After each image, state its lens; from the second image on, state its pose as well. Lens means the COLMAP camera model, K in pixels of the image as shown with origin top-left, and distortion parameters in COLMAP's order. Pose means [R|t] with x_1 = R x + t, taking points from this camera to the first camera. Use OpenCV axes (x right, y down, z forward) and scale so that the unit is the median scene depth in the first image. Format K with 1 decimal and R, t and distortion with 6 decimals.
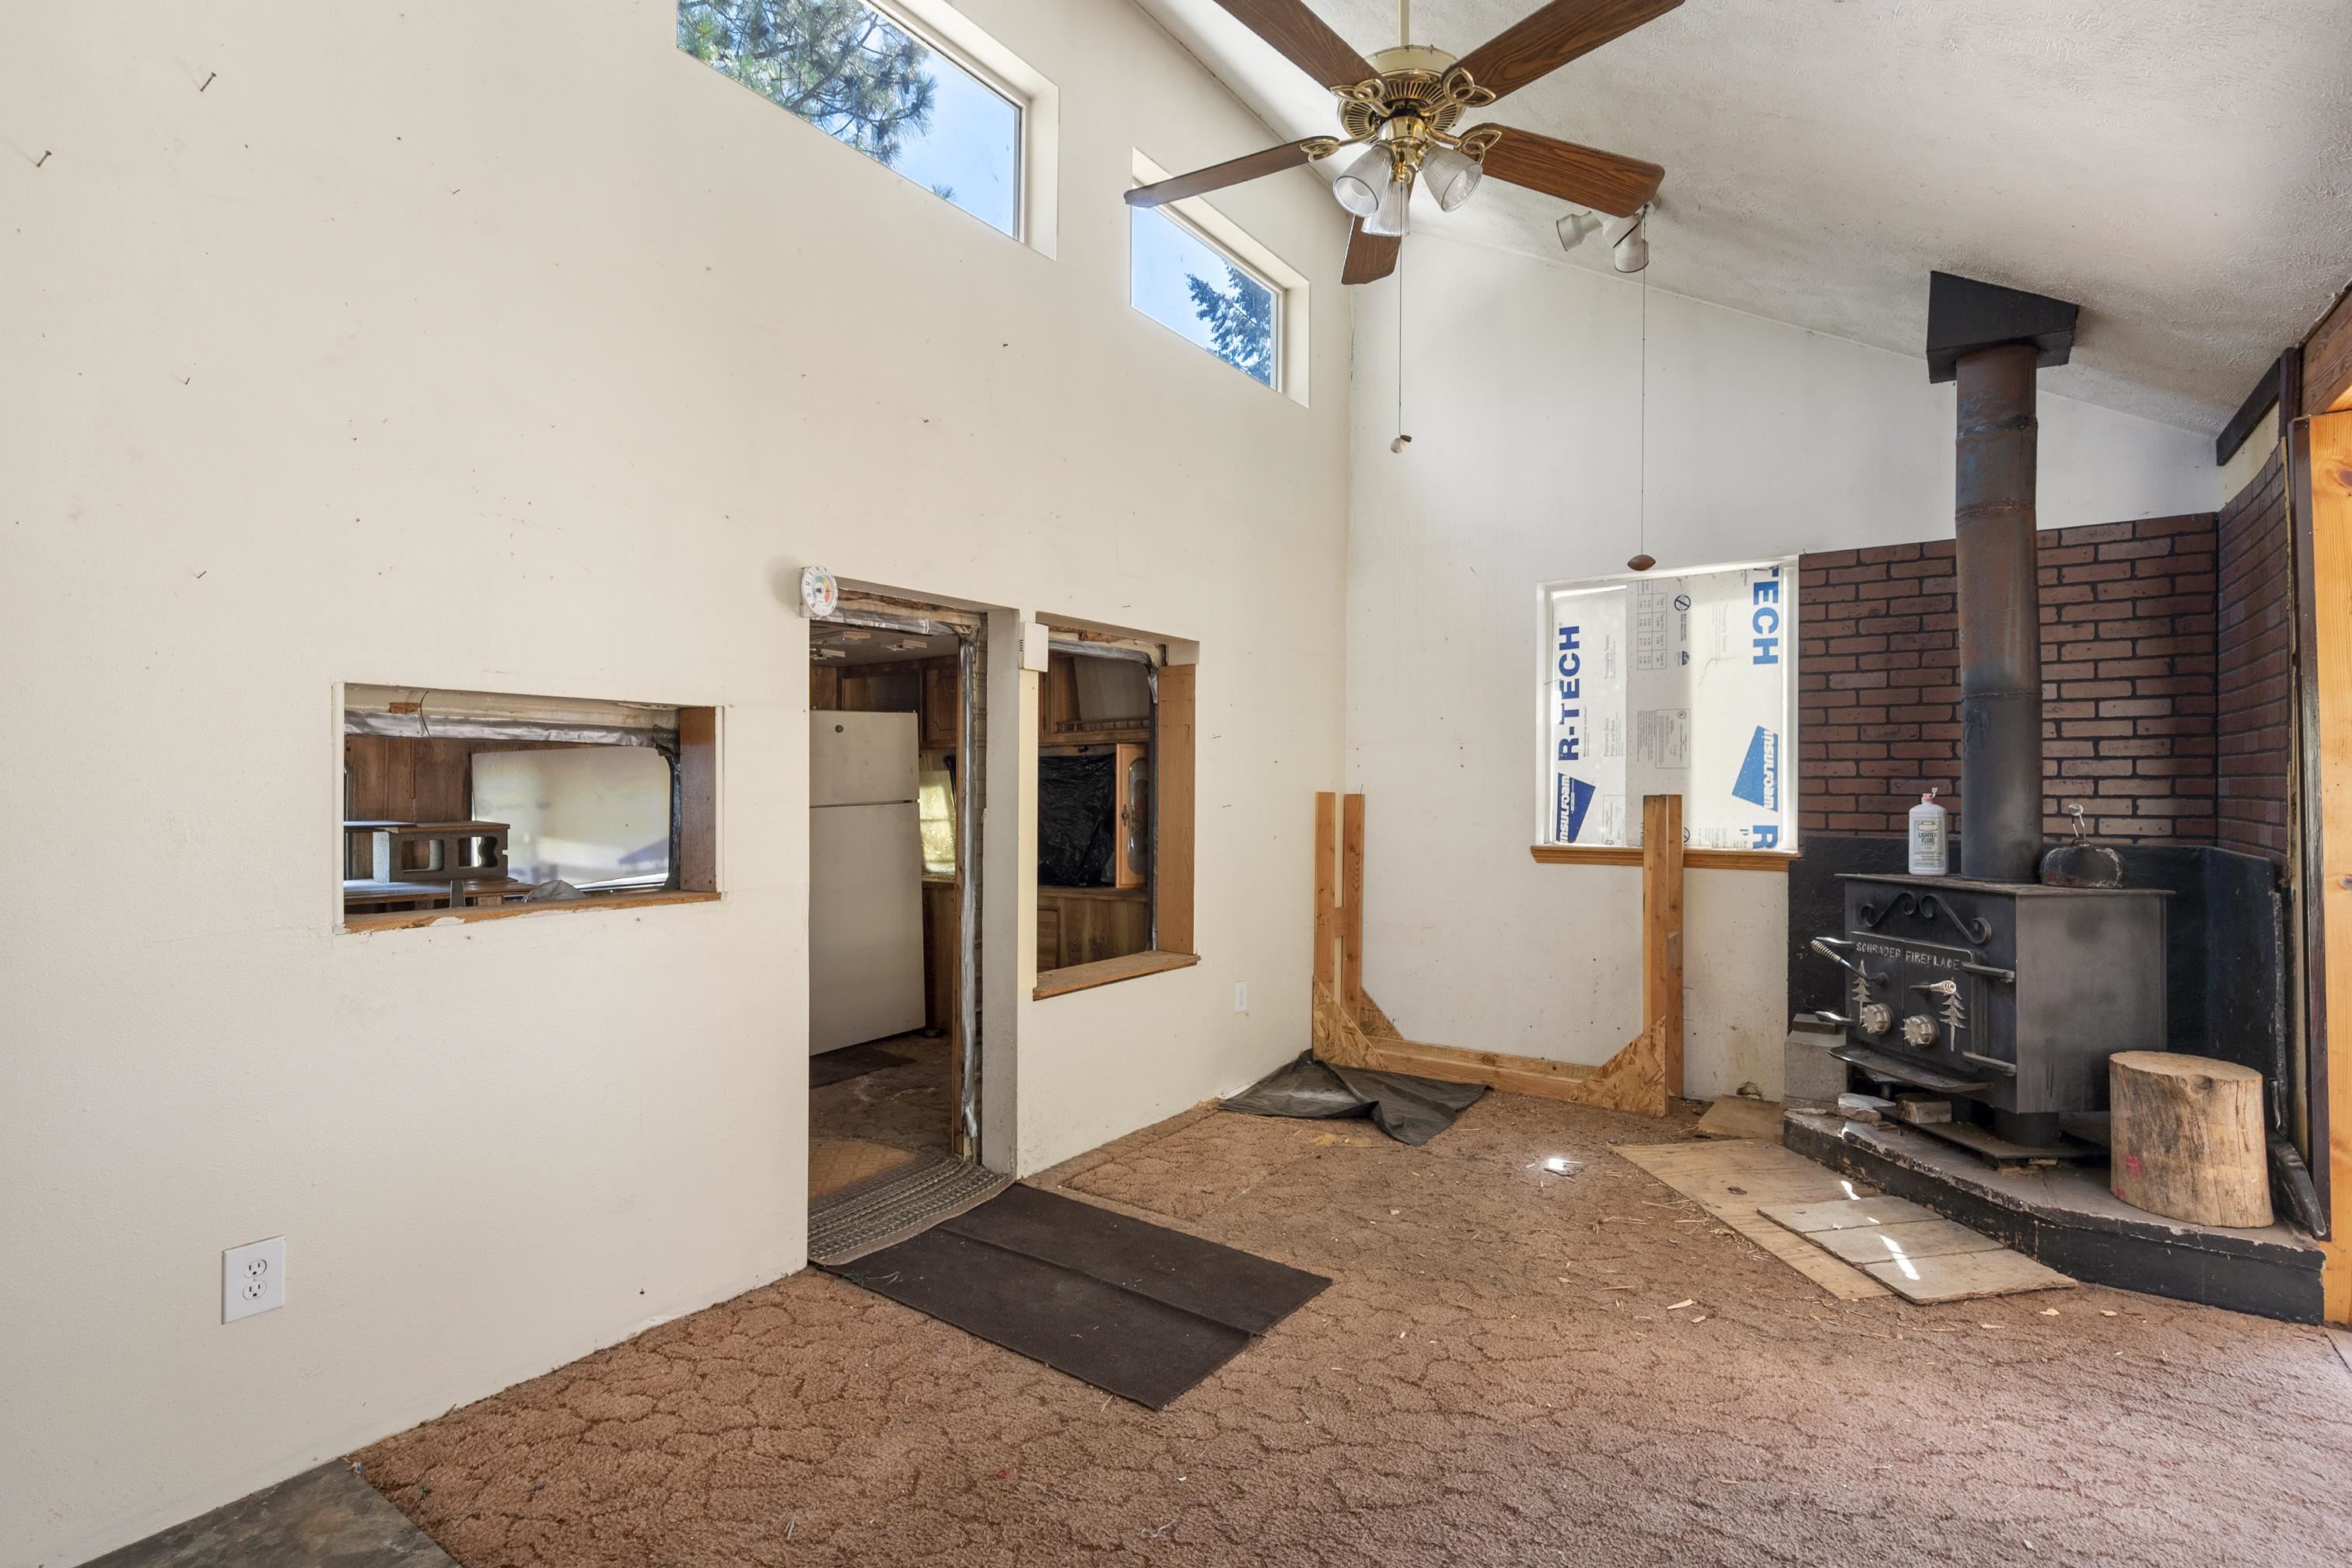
lens RADIAL K [[1121.5, 0, 1175.8], [0, 1121.5, 784.2], [0, 0, 1]] dist [0.003643, 0.001476]
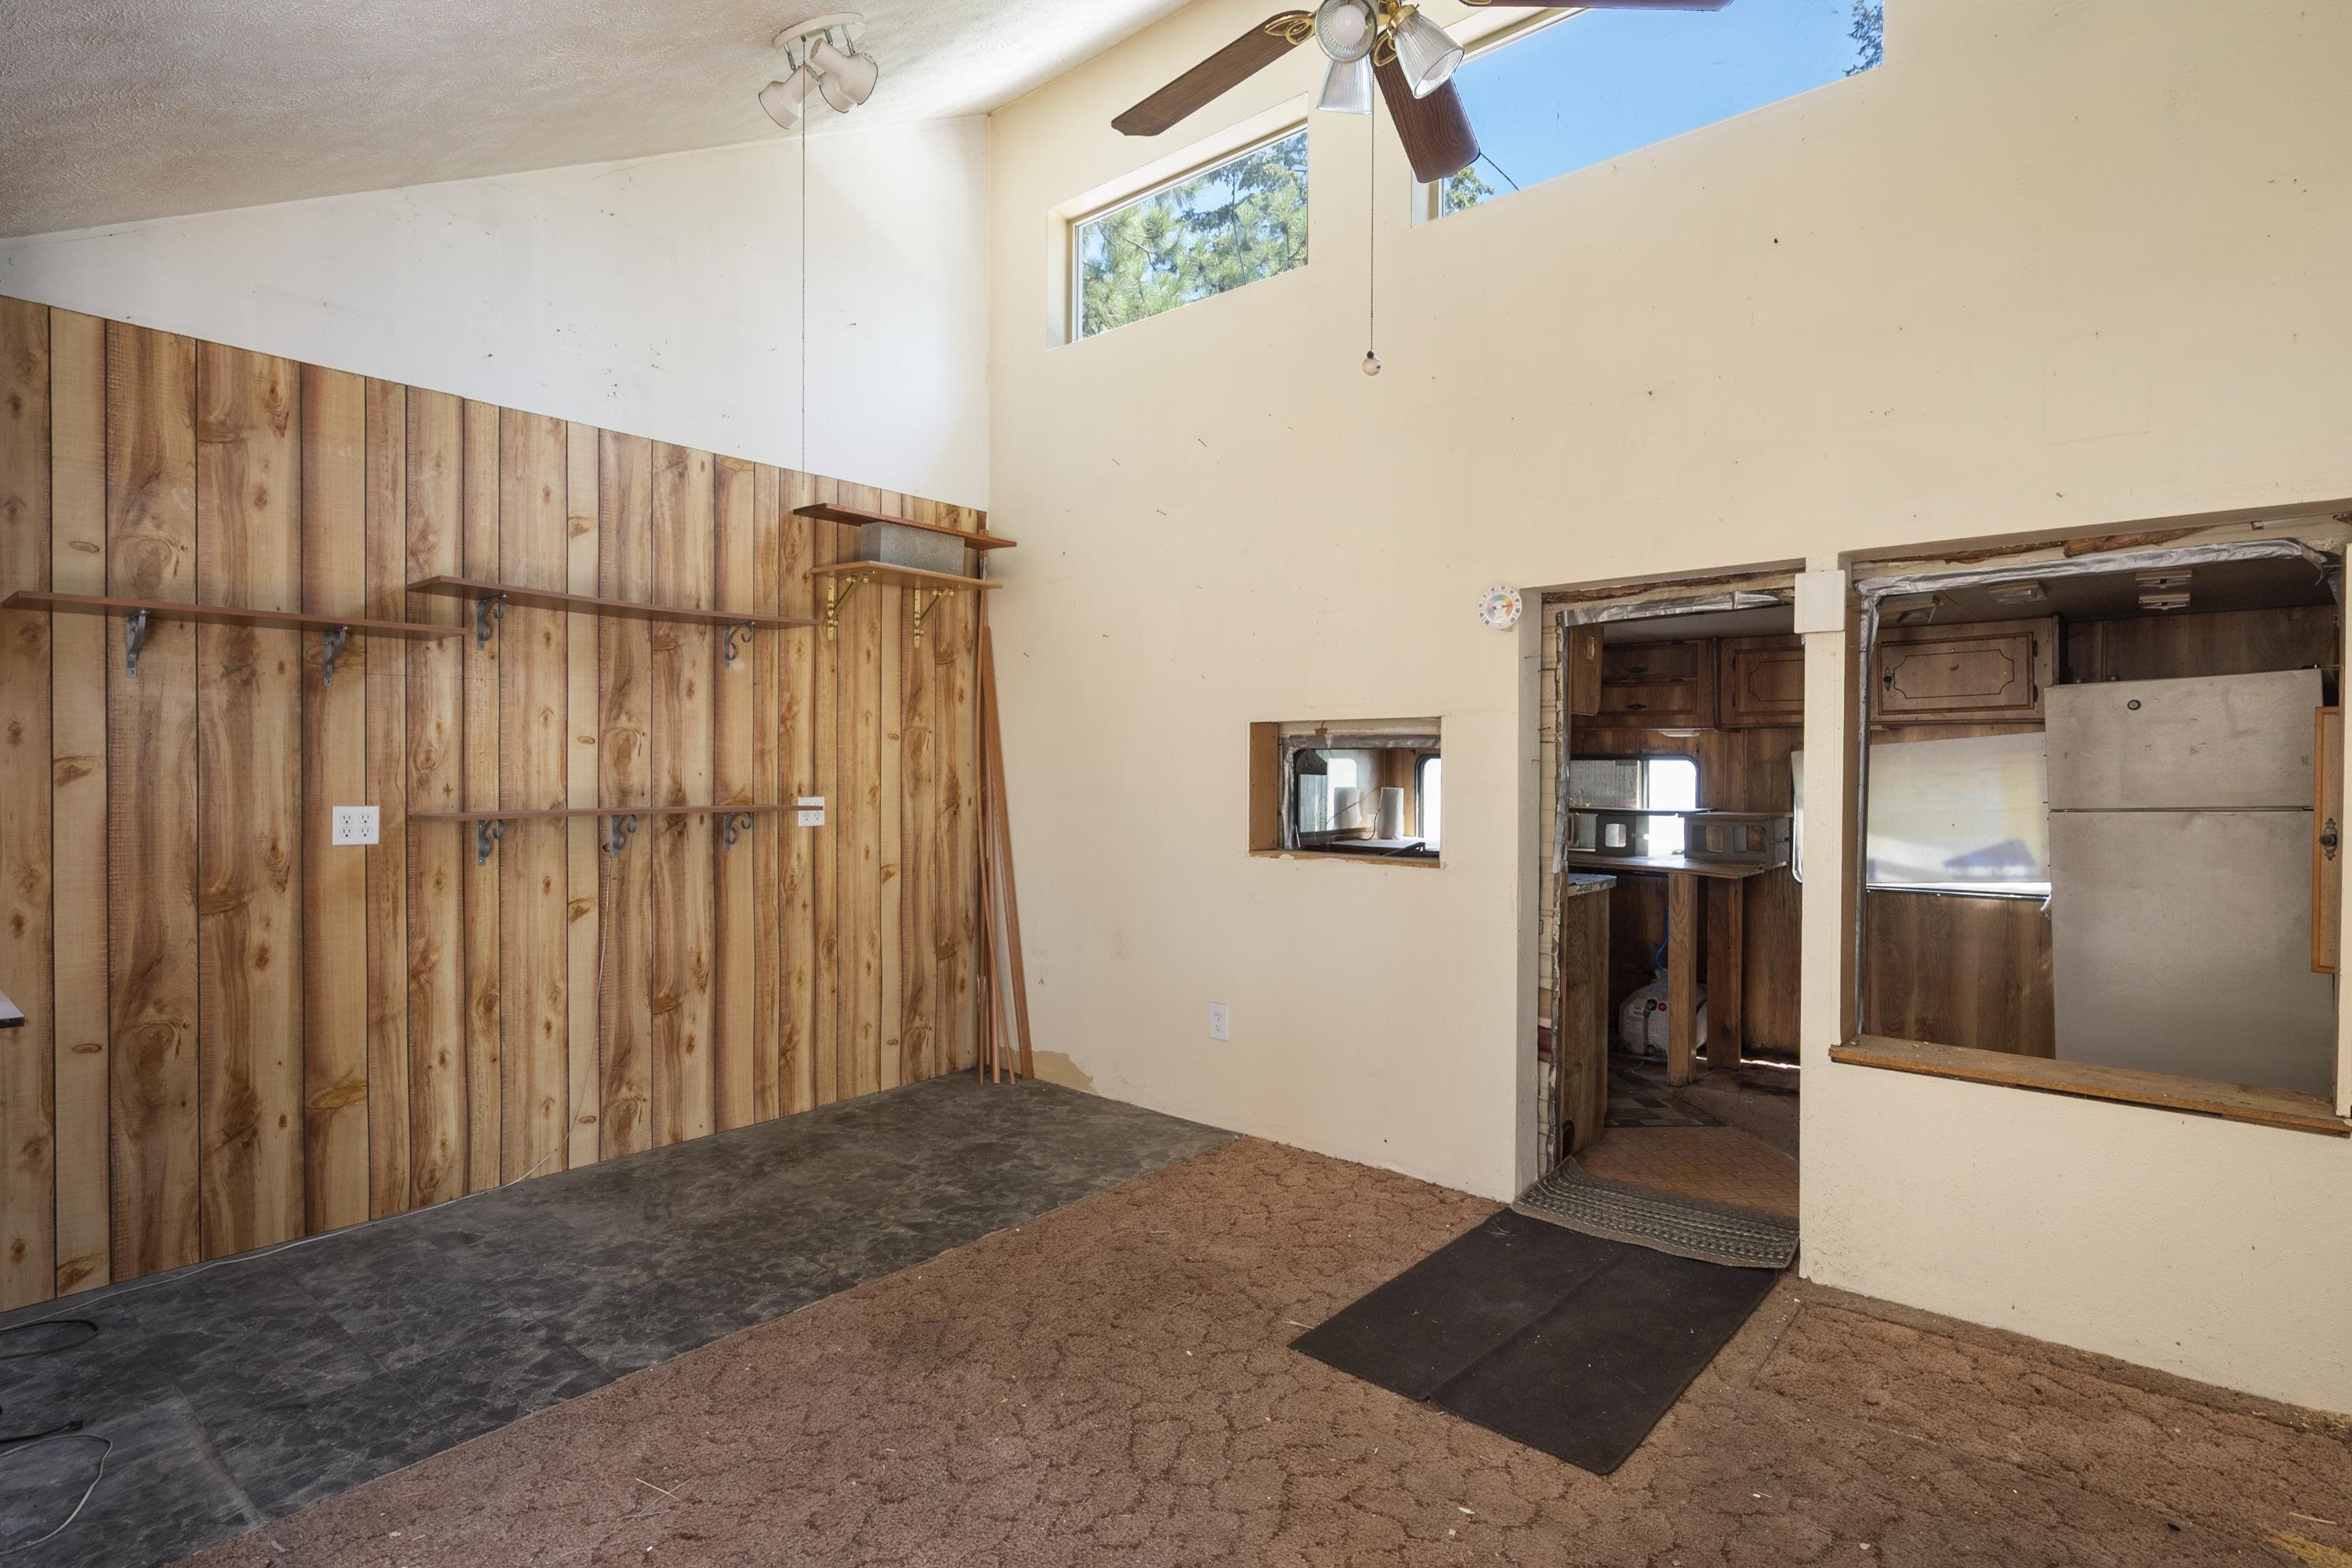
lens RADIAL K [[1160.8, 0, 1166.9], [0, 1160.8, 790.7], [0, 0, 1]] dist [0.000360, -0.002251]
pose [[-0.099084, 0.011736, -0.995010, 0.678053], [-0.004932, 0.999912, 0.012285, 0.000063], [0.995067, 0.006125, -0.099017, 0.598986]]
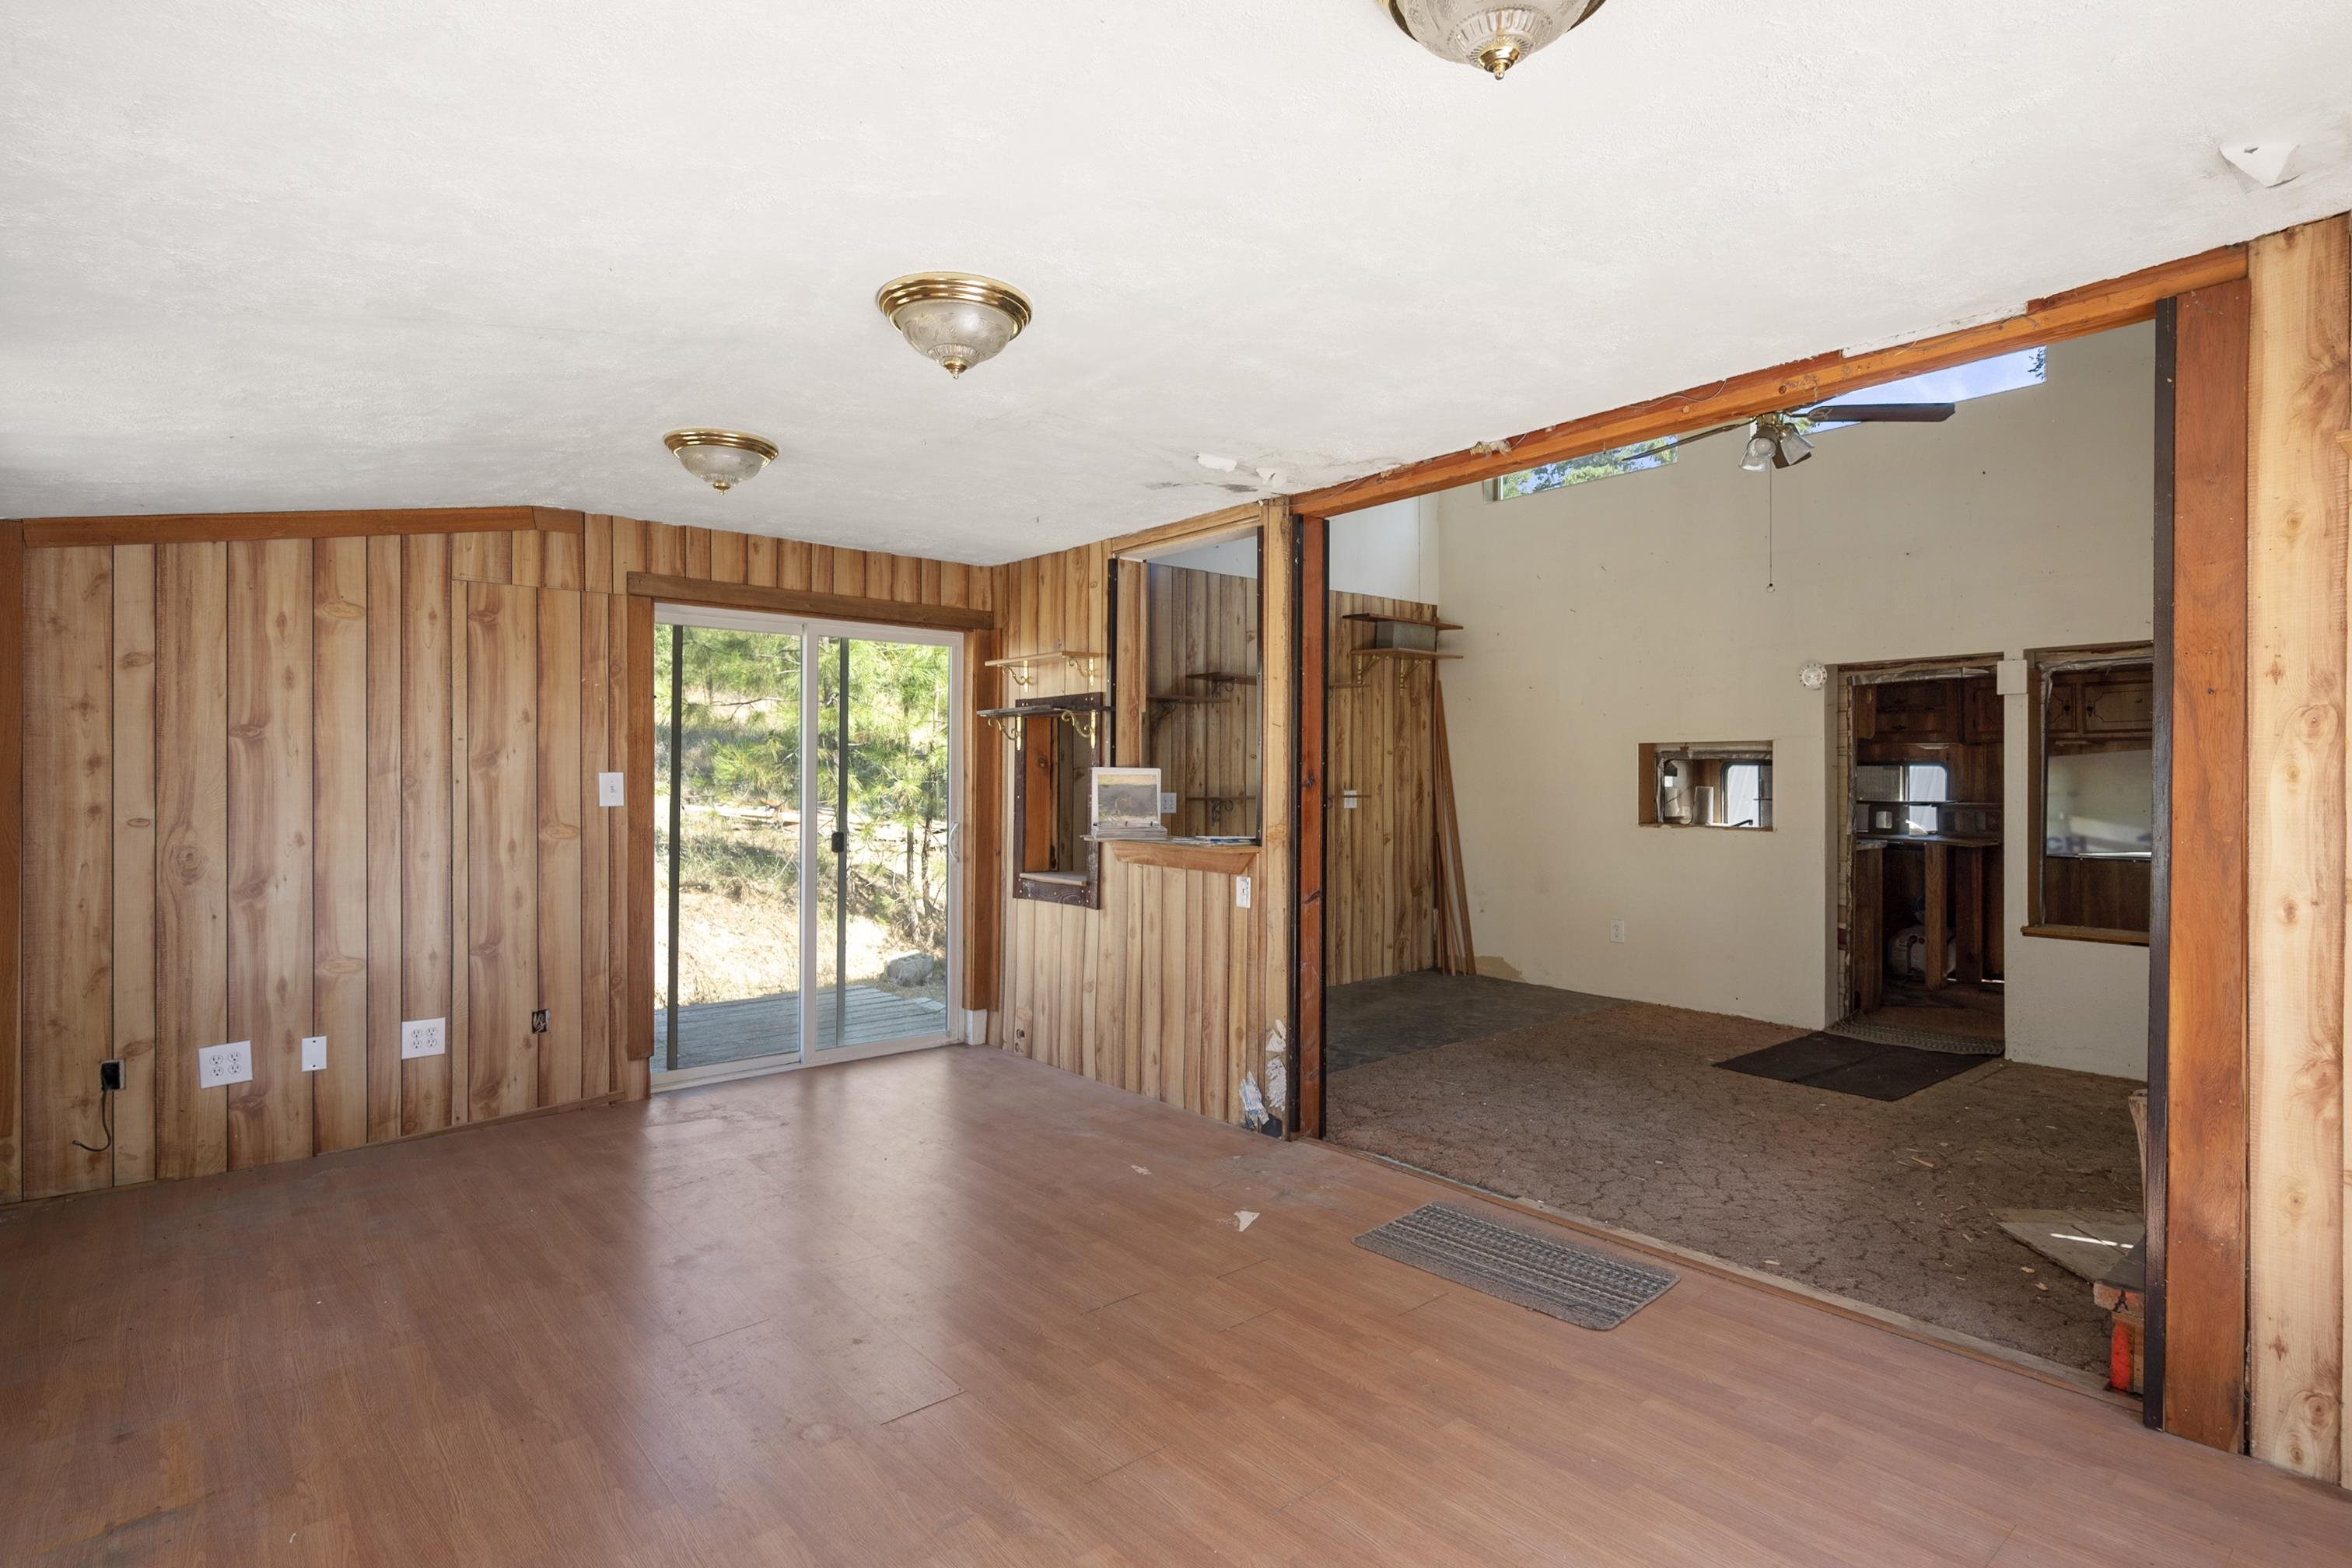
lens RADIAL K [[1160.8, 0, 1183.5], [0, 1160.8, 777.3], [0, 0, 1]] dist [0.000360, -0.002251]
pose [[-0.261180, -0.006323, -0.965269, 1.442129], [-0.003923, 0.999977, -0.005489, 0.012080], [0.965282, 0.002353, -0.261199, 0.366658]]
